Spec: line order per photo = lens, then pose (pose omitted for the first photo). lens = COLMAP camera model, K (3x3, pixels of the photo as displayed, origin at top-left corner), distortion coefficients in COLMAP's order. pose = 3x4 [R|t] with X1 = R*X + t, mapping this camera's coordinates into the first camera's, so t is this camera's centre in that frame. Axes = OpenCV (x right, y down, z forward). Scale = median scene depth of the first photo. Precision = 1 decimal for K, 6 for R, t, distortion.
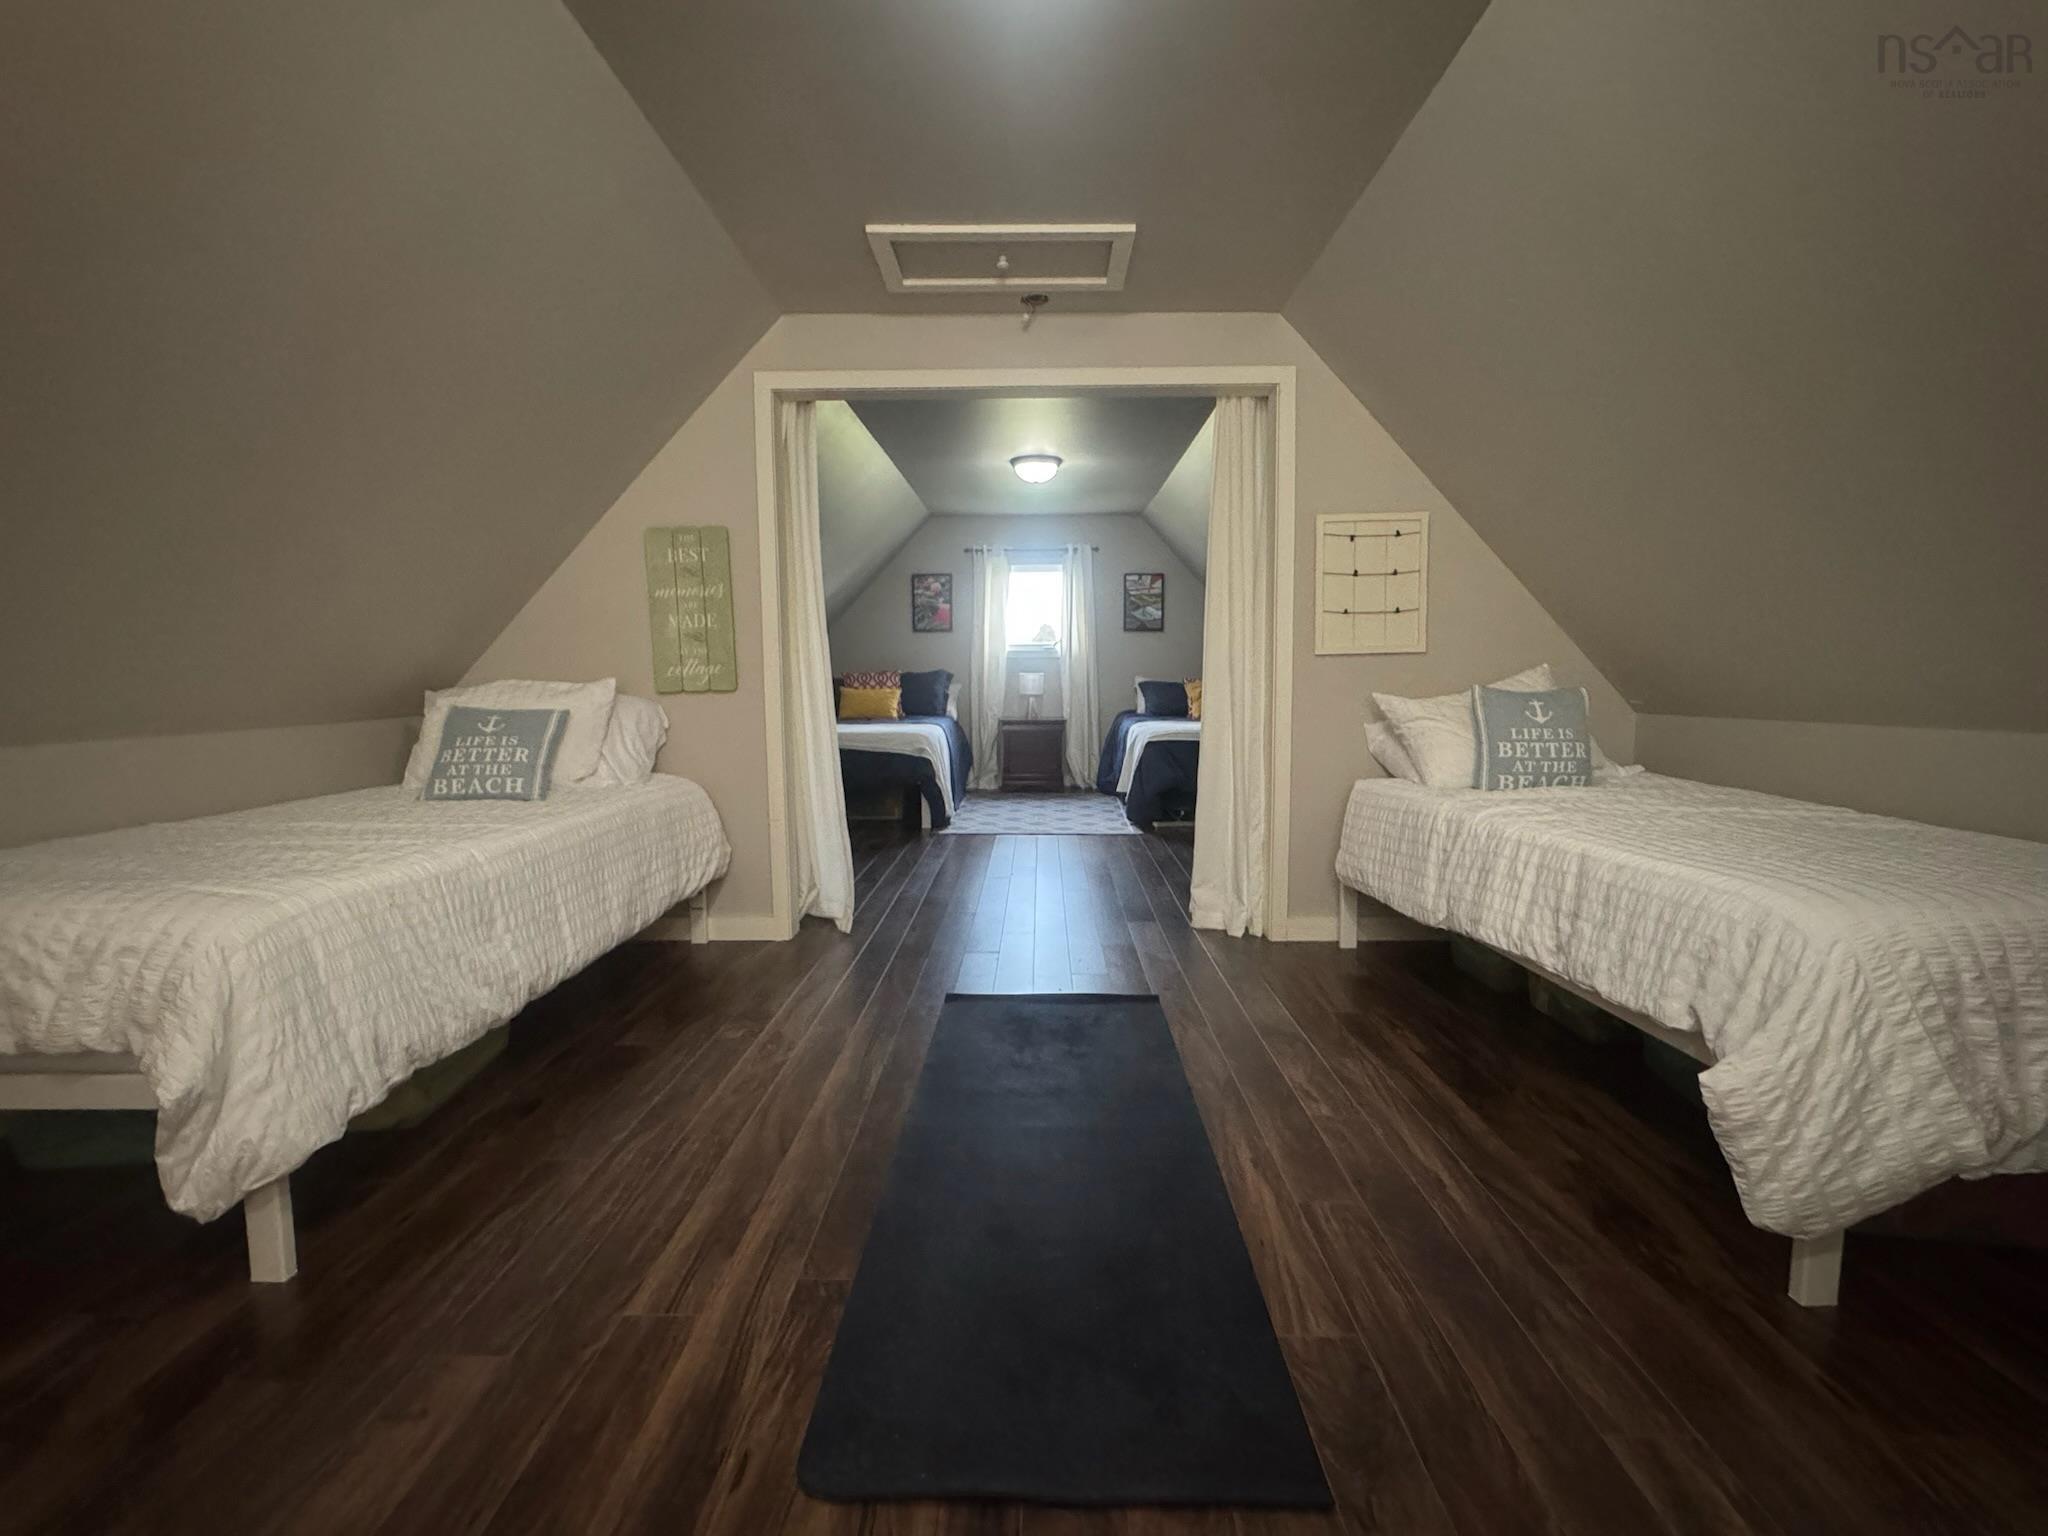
lens RADIAL K [[923.7, 0, 1022.8], [0, 923.7, 767.2], [0, 0, 1]] dist [0.000439, -0.001096]
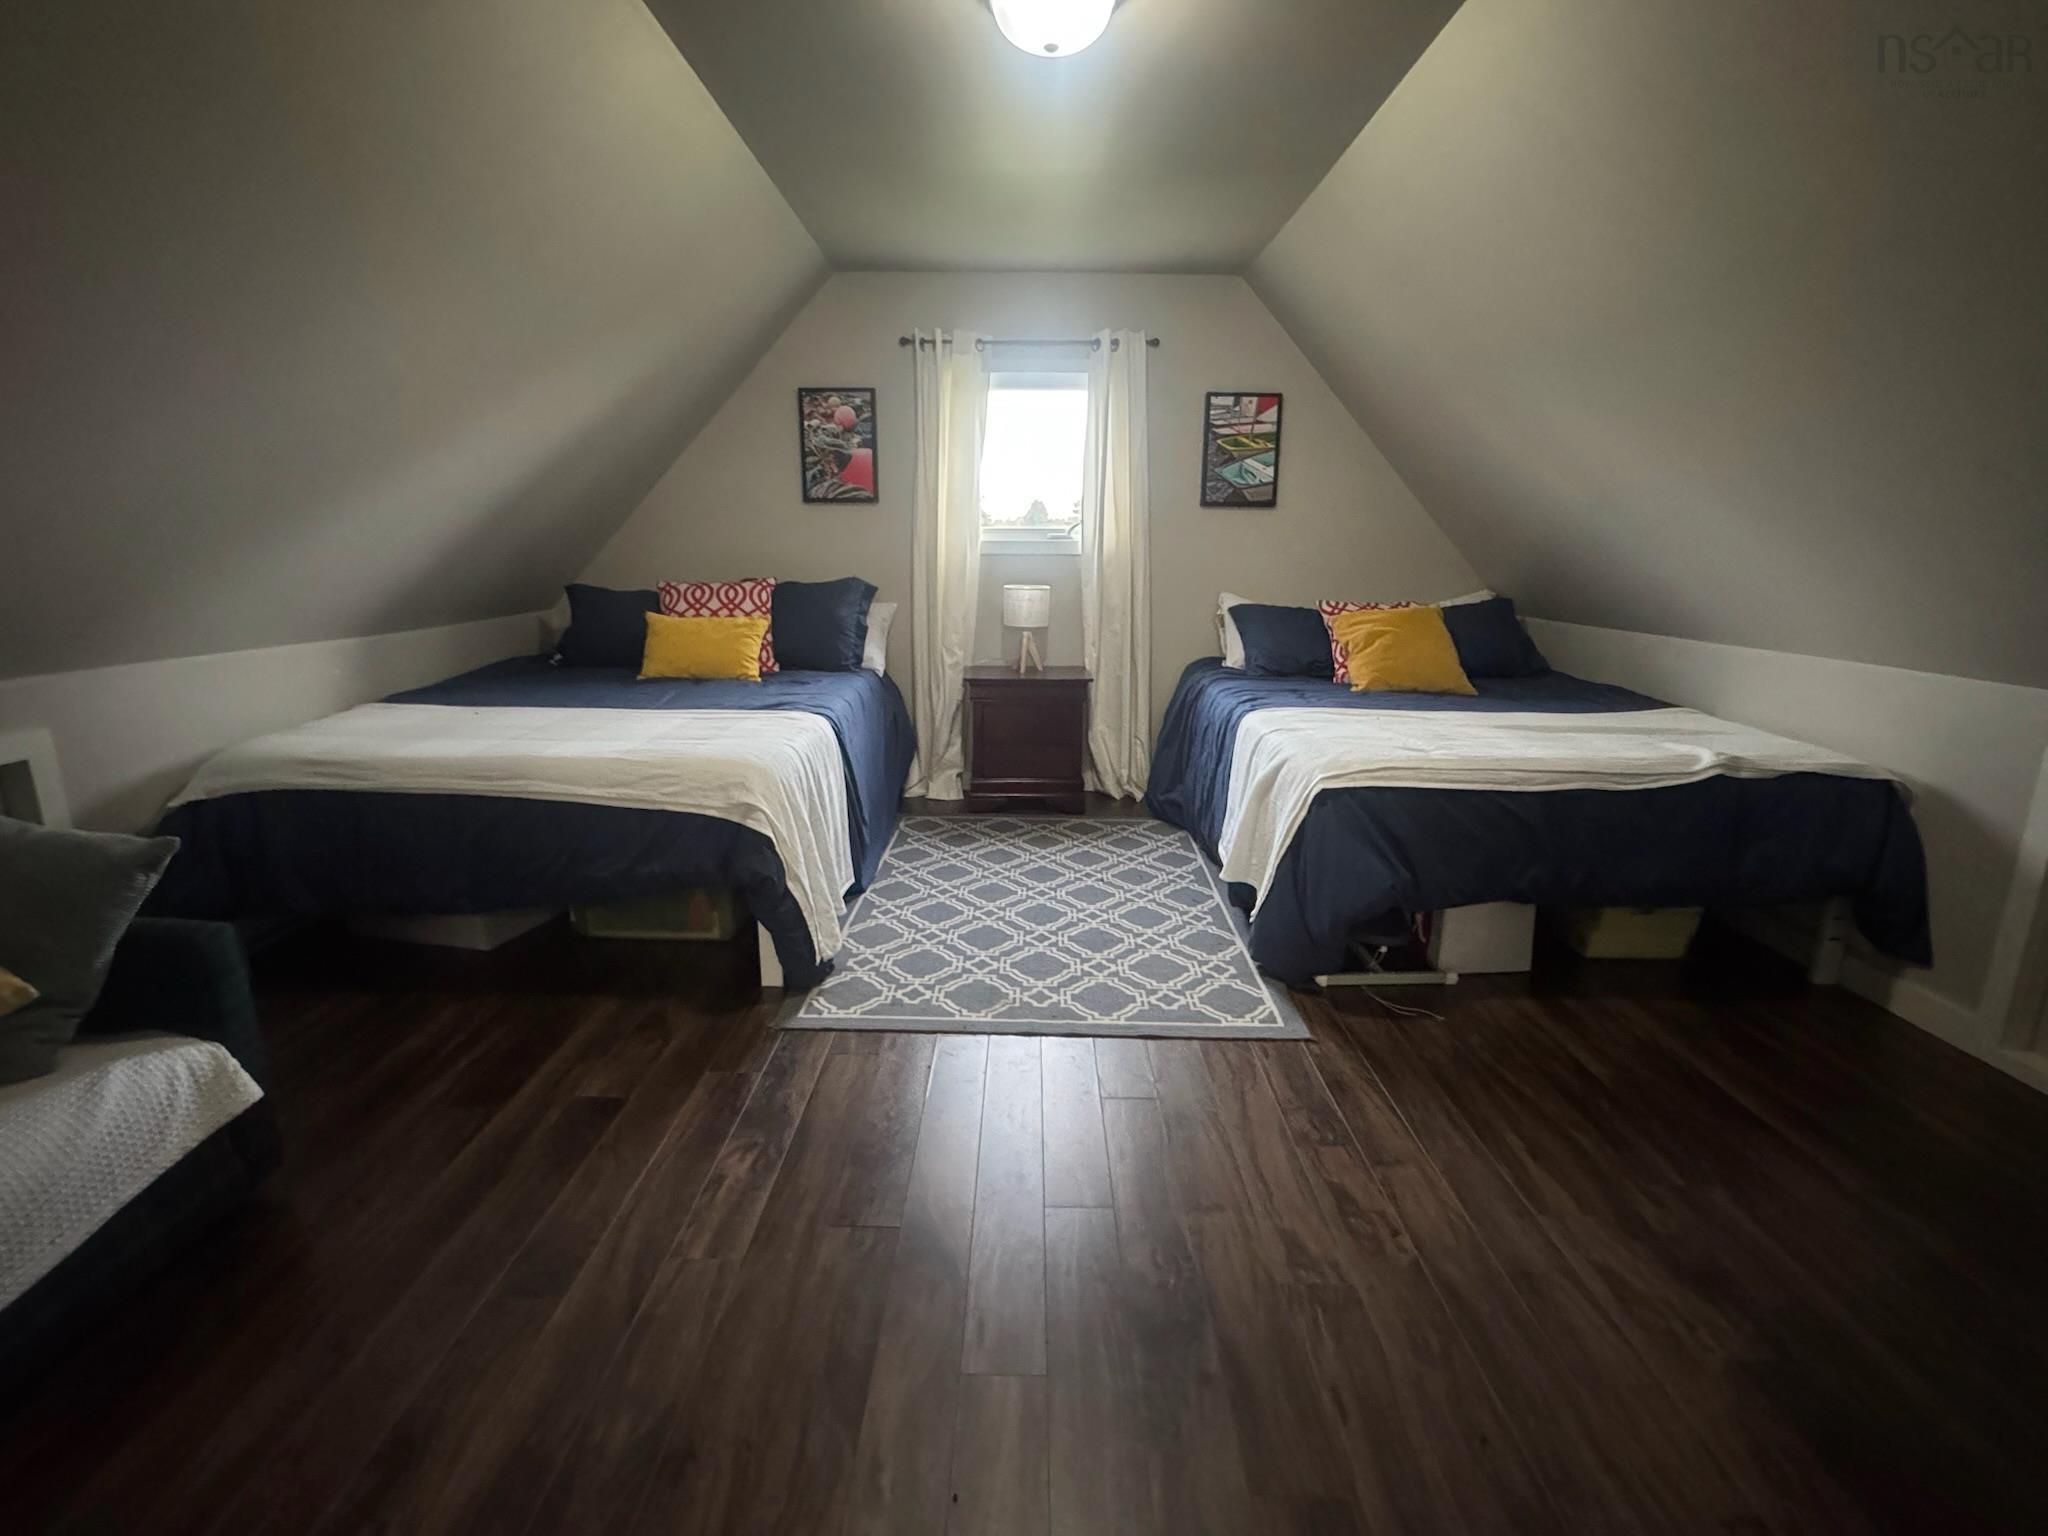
lens RADIAL K [[923.7, 0, 1022.8], [0, 923.7, 767.2], [0, 0, 1]] dist [0.000439, -0.001096]
pose [[0.999882, 0.009117, 0.012394, 0.001638], [-0.010610, 0.991935, 0.126303, -0.065085], [-0.011143, -0.126420, 0.991914, 0.460886]]
